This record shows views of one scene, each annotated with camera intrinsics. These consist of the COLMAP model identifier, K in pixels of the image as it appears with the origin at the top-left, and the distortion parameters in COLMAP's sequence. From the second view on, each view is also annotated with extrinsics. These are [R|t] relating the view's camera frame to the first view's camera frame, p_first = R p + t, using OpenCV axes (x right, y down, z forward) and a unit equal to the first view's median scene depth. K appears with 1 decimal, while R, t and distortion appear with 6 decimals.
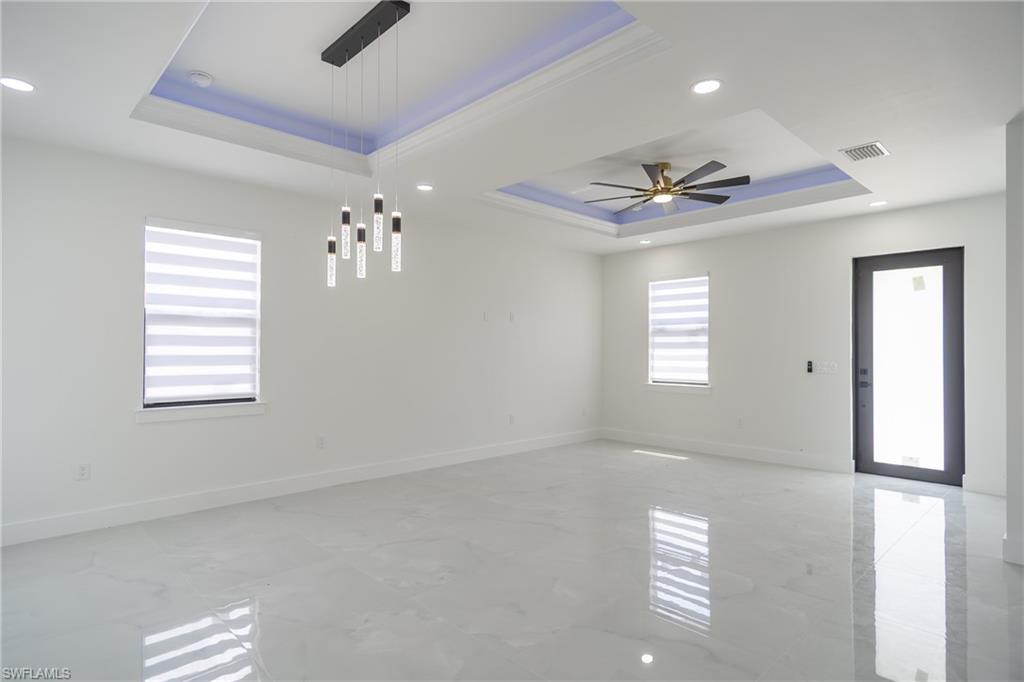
lens RADIAL K [[550.5, 0, 501.6], [0, 550.5, 348.5], [0, 0, 1]] dist [0.003769, 0.001651]
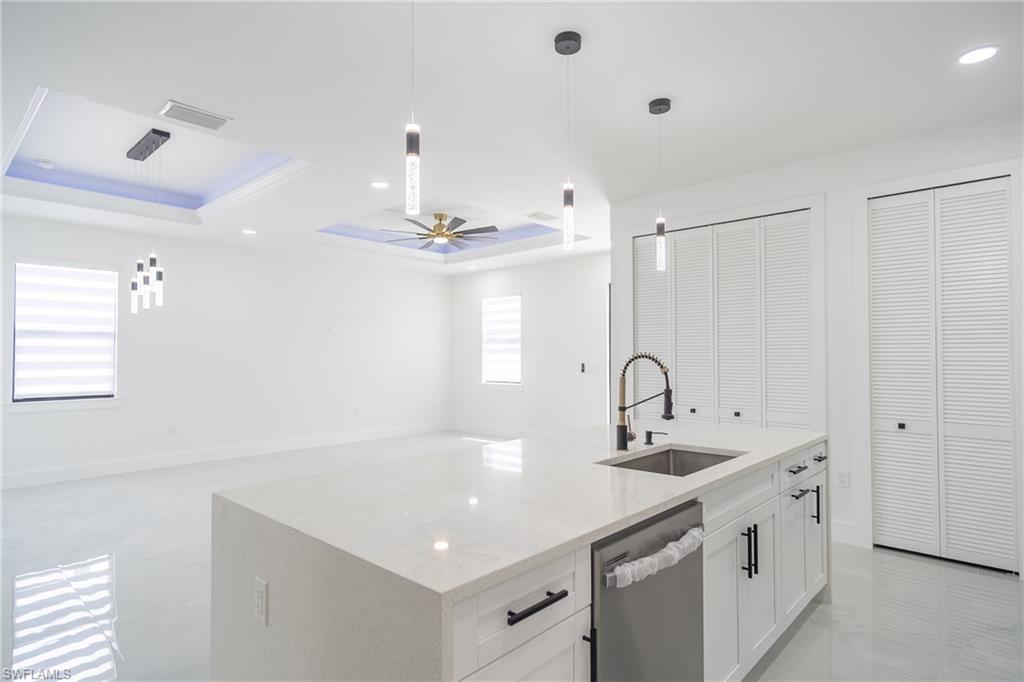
lens RADIAL K [[550.5, 0, 504.0], [0, 550.5, 341.8], [0, 0, 1]] dist [0.003769, 0.001651]
pose [[0.998045, -0.003314, 0.062410, 0.367073], [0.004646, 0.999764, -0.021216, -0.001218], [-0.062325, 0.021465, 0.997825, -0.322603]]
